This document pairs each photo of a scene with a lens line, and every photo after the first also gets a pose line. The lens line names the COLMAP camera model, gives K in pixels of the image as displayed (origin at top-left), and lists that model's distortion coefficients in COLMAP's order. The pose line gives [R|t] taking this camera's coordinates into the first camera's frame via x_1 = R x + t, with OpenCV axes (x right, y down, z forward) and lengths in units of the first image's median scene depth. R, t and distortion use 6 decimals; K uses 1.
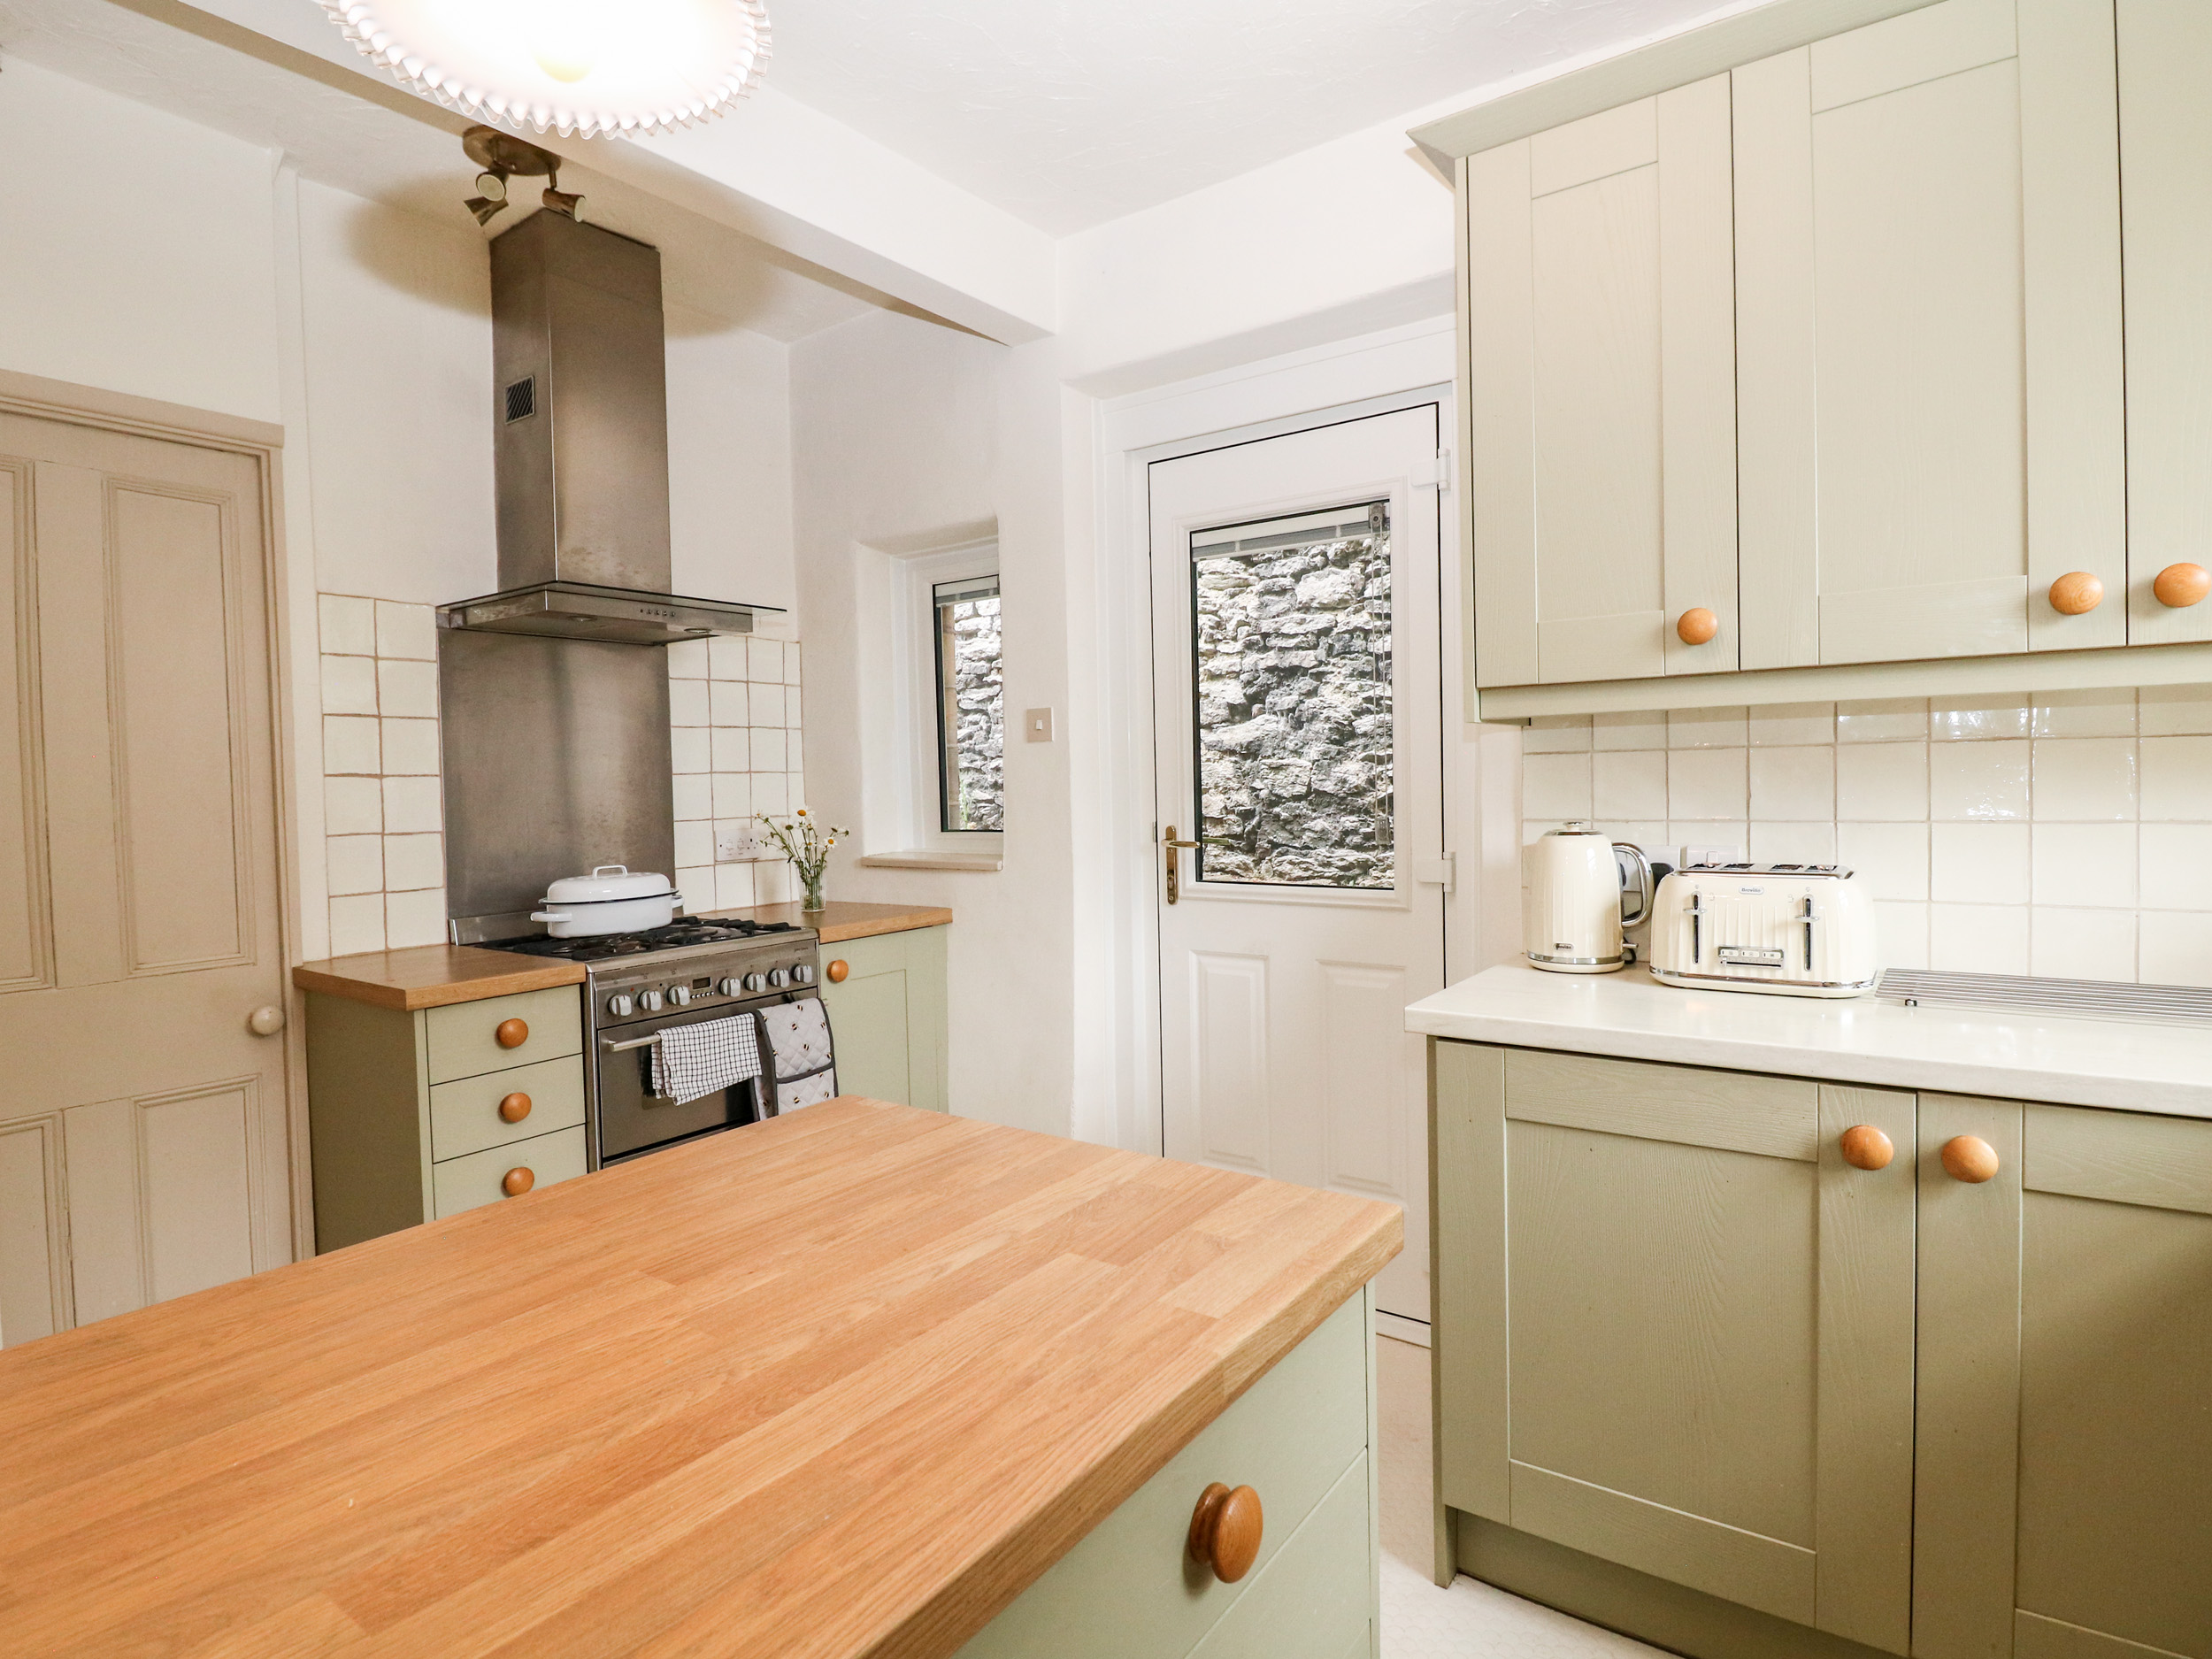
lens RADIAL K [[1176.1, 0, 1100.4], [0, 1176.1, 814.6], [0, 0, 1]] dist [-0.009377, -0.001171]
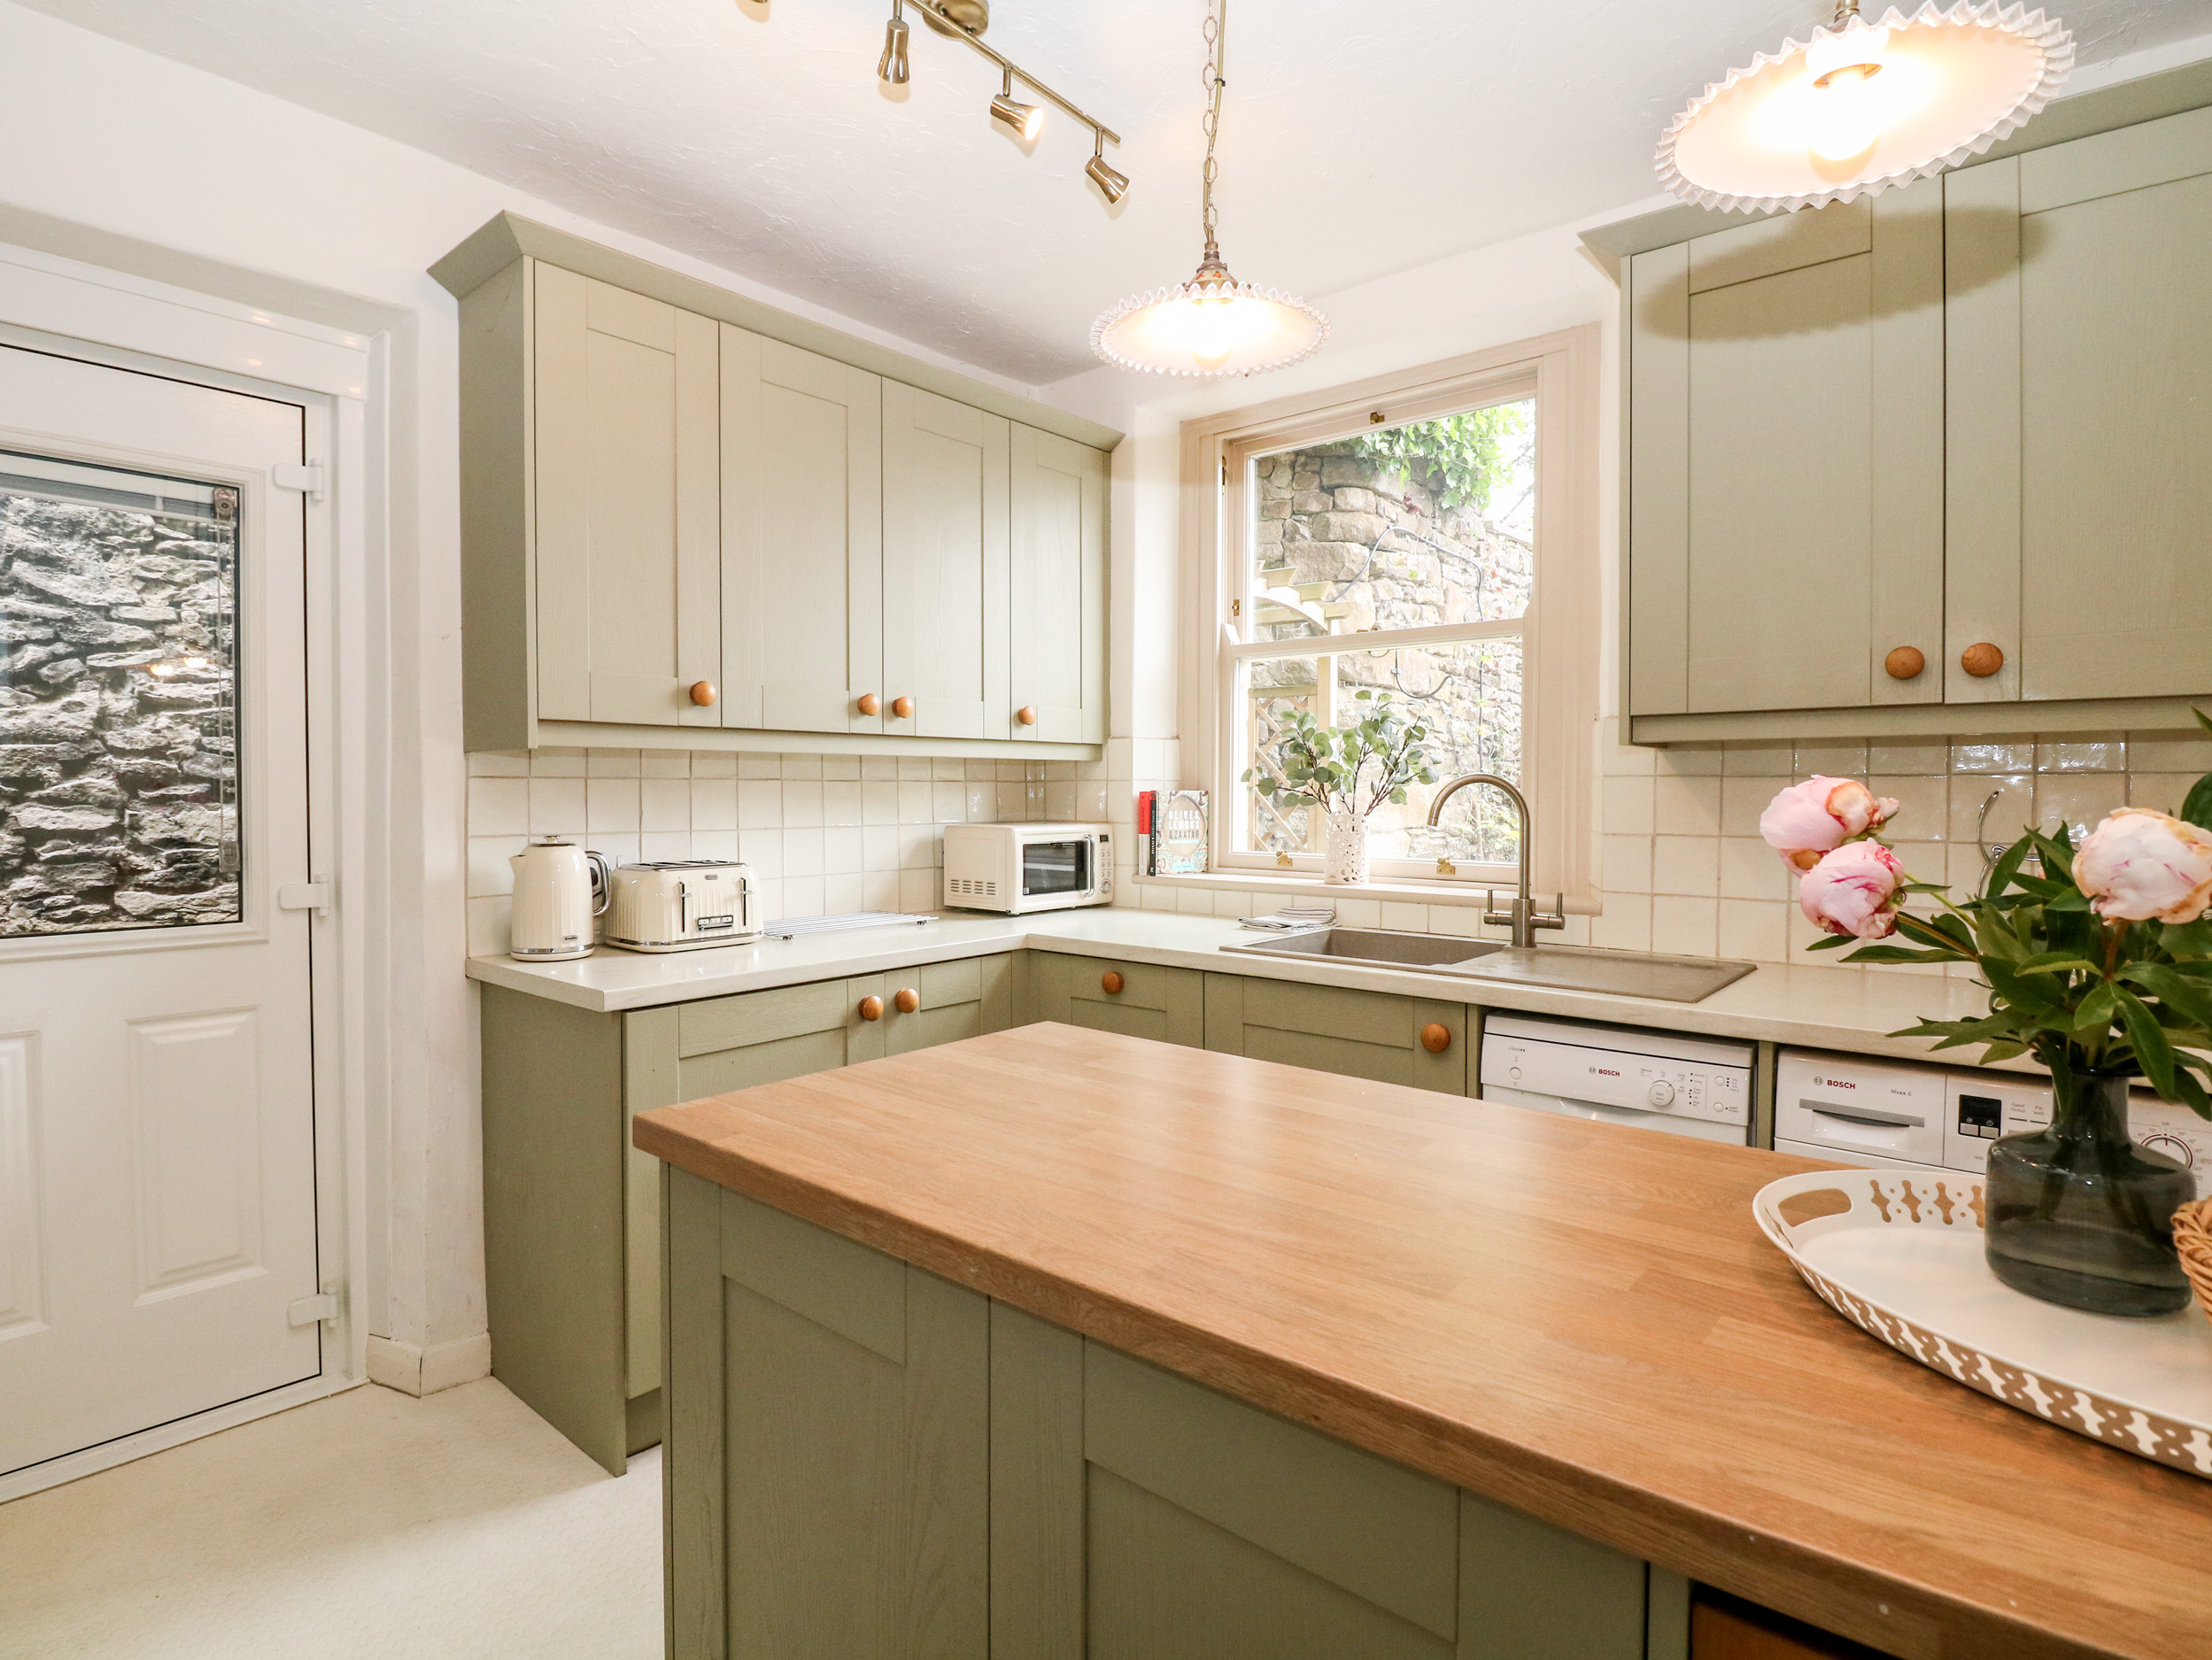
lens RADIAL K [[1152.9, 0, 1095.4], [0, 1152.9, 797.9], [0, 0, 1]] dist [-0.013668, -0.001296]
pose [[0.071484, 0.019784, 0.997246, -0.855991], [0.029559, 0.999322, -0.021944, 0.012100], [-0.997004, 0.031046, 0.070850, 0.426584]]
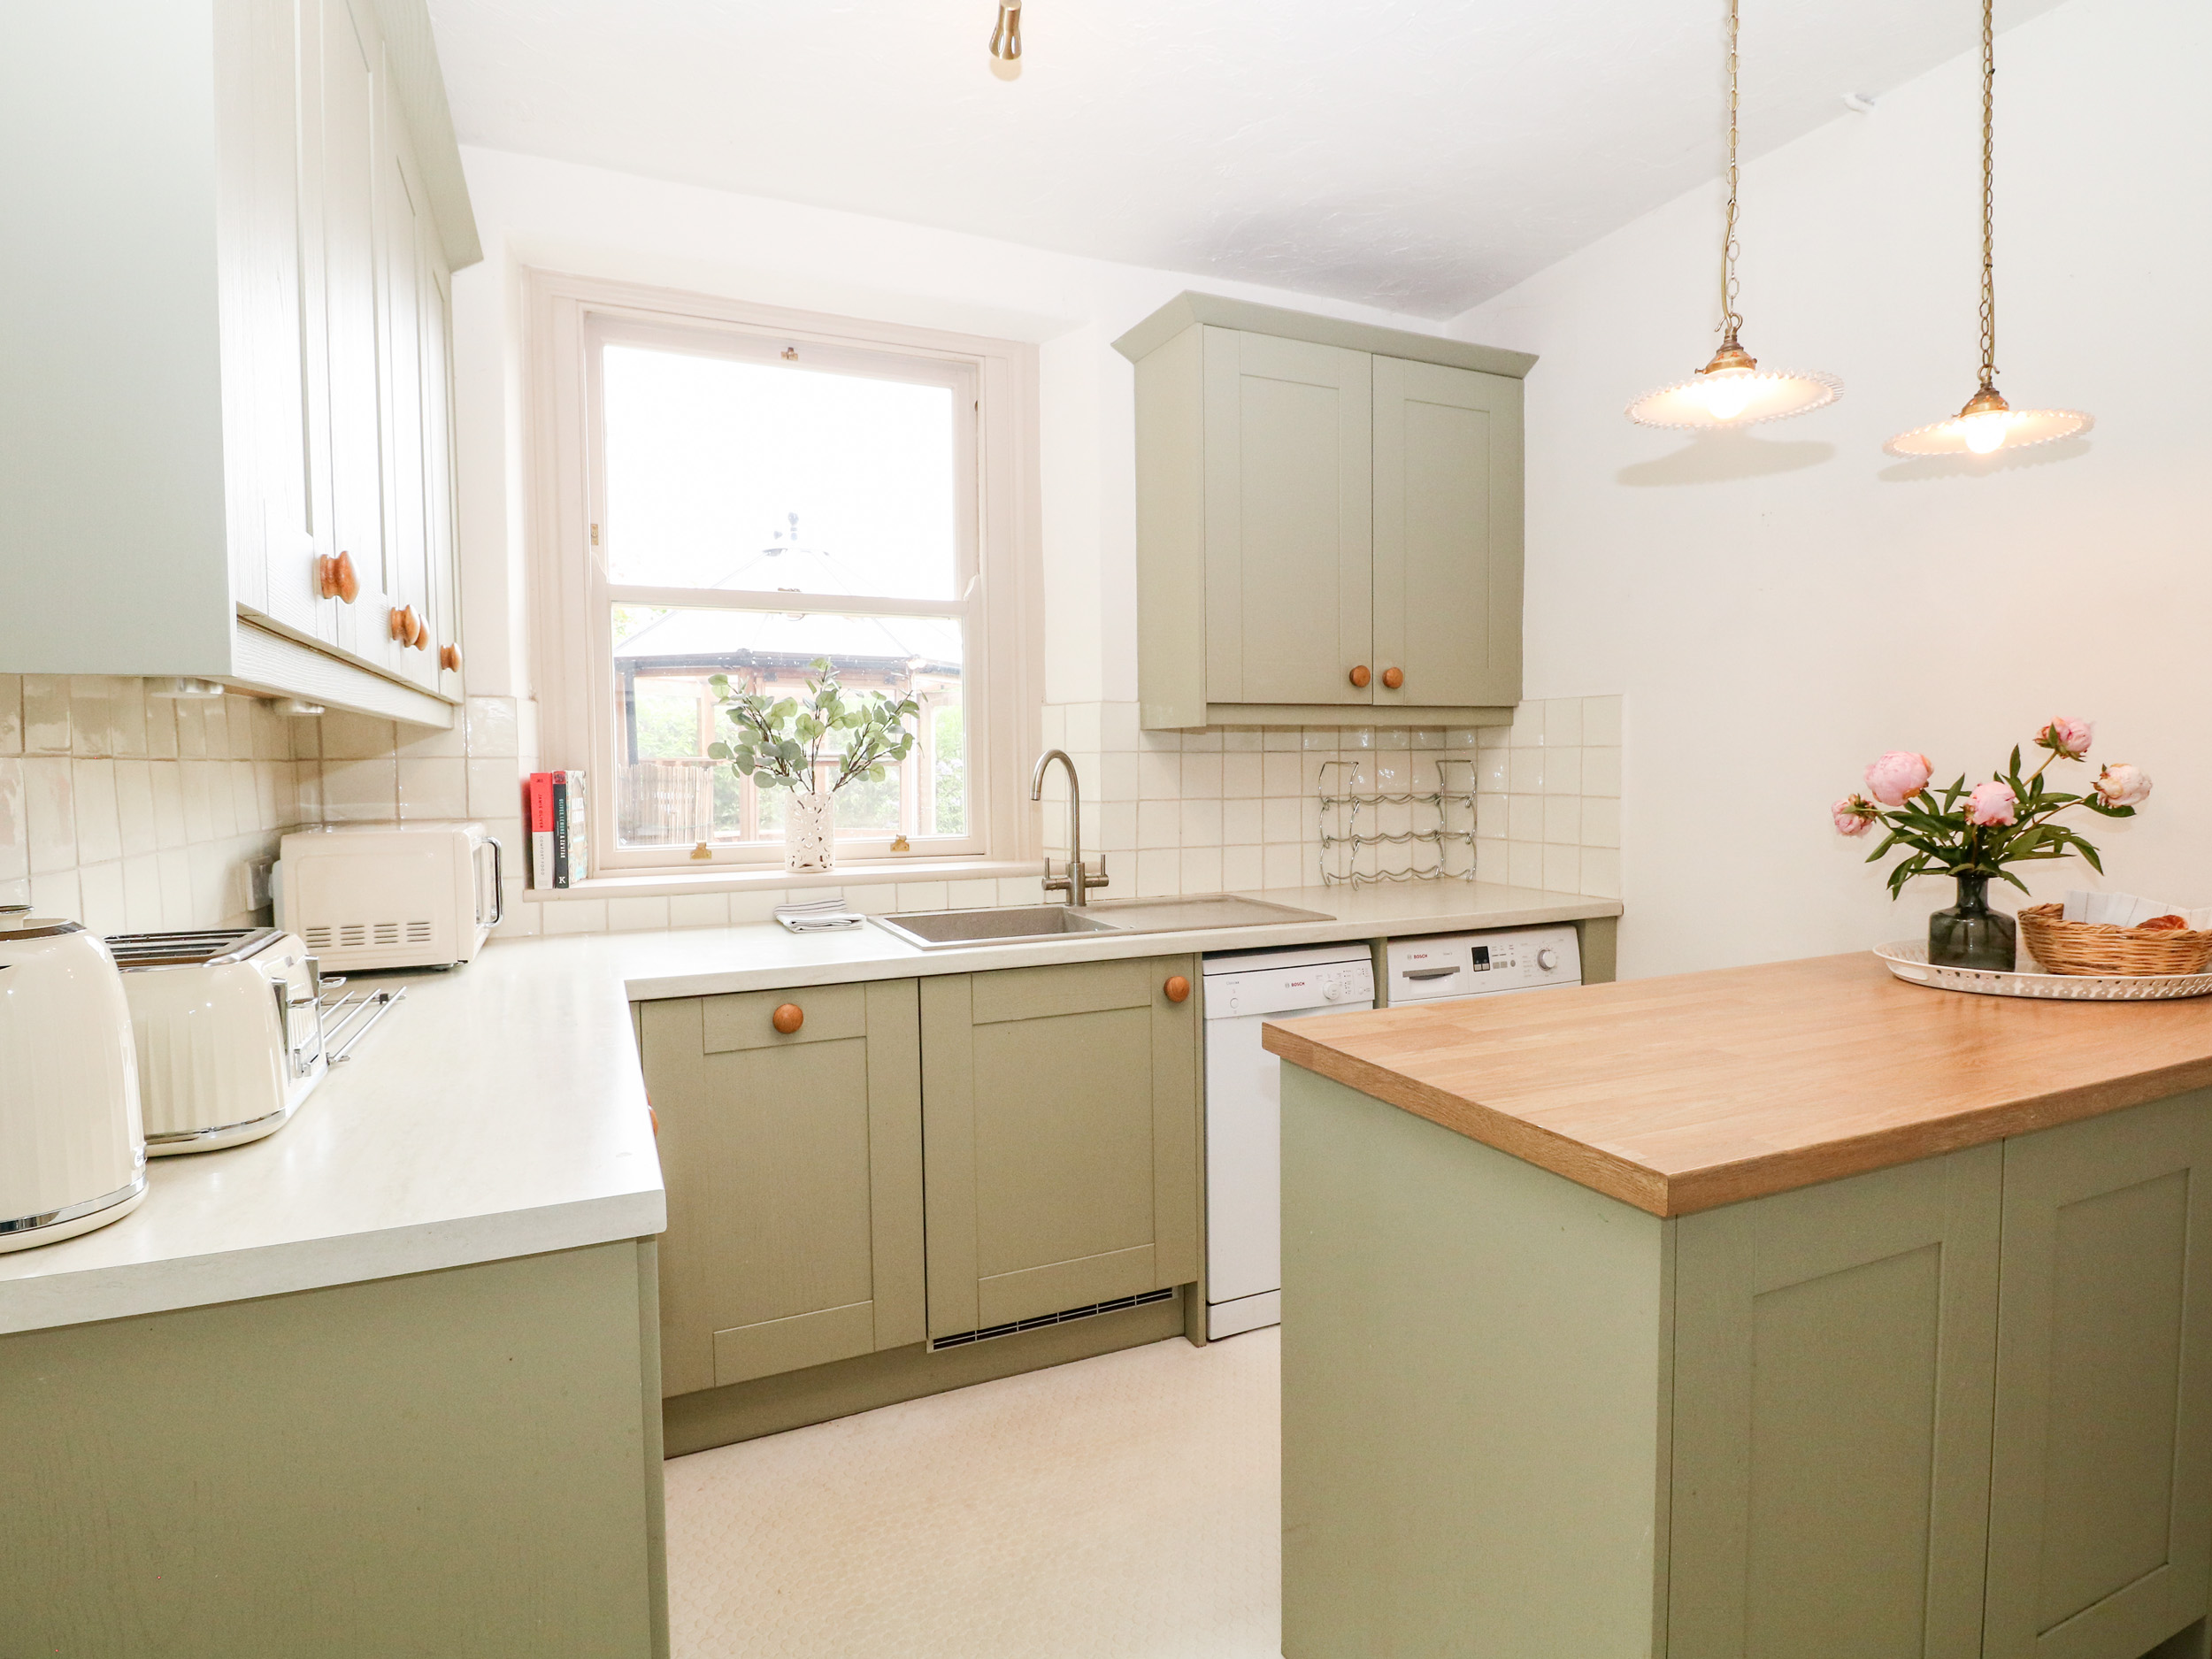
lens RADIAL K [[1176.1, 0, 1100.4], [0, 1176.1, 814.6], [0, 0, 1]] dist [-0.009377, -0.001171]
pose [[-0.870072, 0.012118, 0.492776, -0.208382], [0.049006, 0.996872, 0.062012, -0.043748], [-0.490483, 0.078104, -0.867944, 1.392732]]
